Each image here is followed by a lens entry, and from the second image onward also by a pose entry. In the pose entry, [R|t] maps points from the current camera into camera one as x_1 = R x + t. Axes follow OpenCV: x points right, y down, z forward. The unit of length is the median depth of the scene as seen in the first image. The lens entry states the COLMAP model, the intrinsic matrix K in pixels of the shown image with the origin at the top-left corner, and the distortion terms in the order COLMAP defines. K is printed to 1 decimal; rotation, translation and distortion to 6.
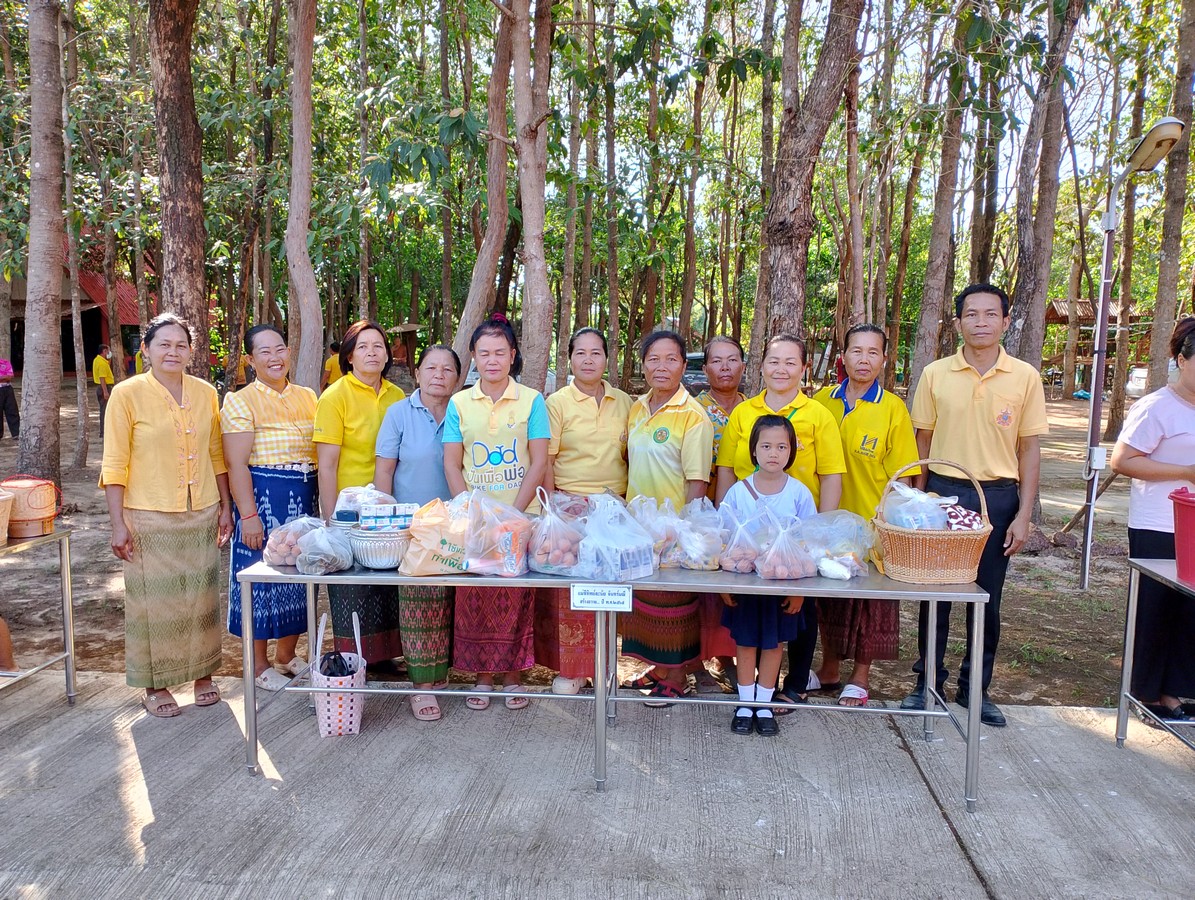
lens RADIAL K [[944.9, 0, 603.6], [0, 944.9, 452.9], [0, 0, 1]] dist [0.024122, -0.086317]
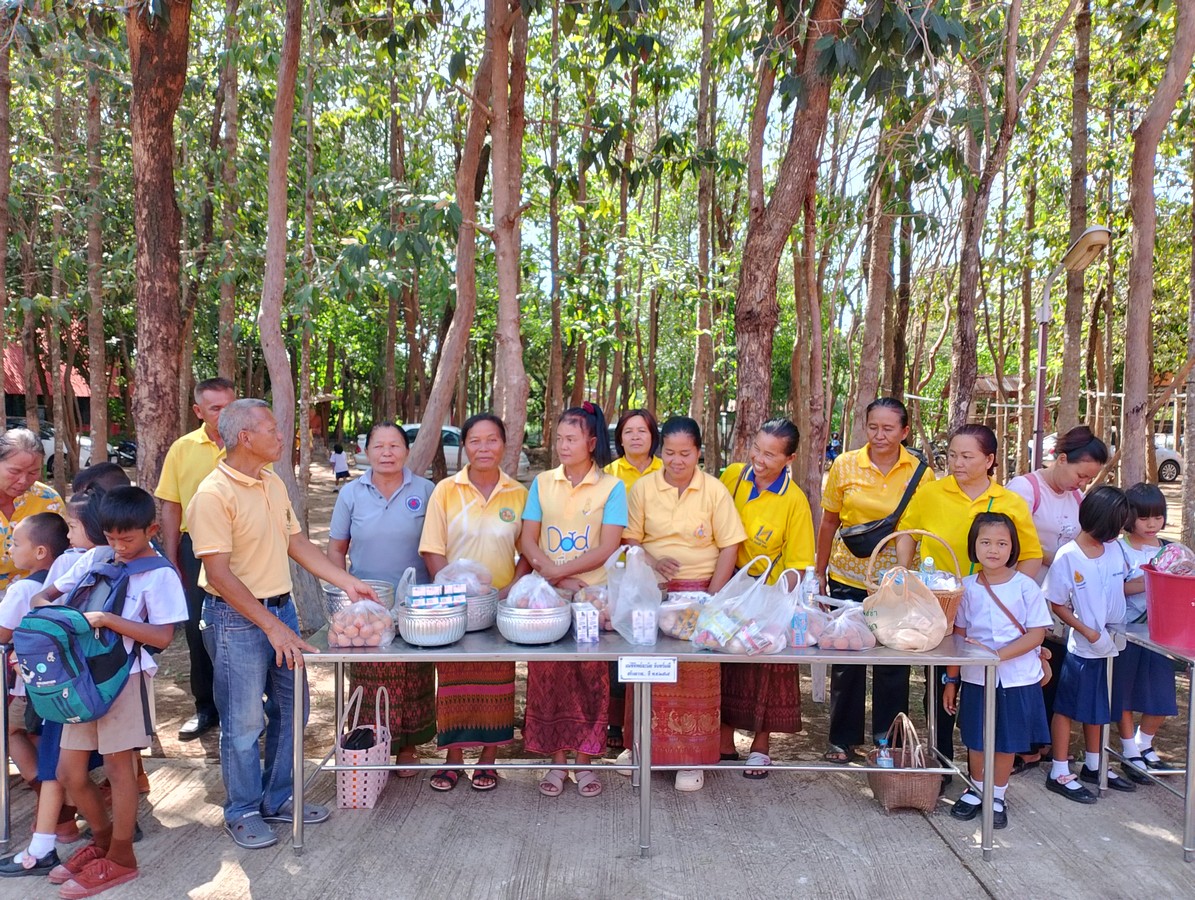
lens RADIAL K [[944.9, 0, 594.5], [0, 944.9, 451.1], [0, 0, 1]] dist [0.024122, -0.086317]
pose [[0.995635, -0.001059, 0.093324, -0.153129], [0.008063, 0.997174, -0.074699, -0.012341], [-0.092981, 0.075126, 0.992830, -0.065459]]
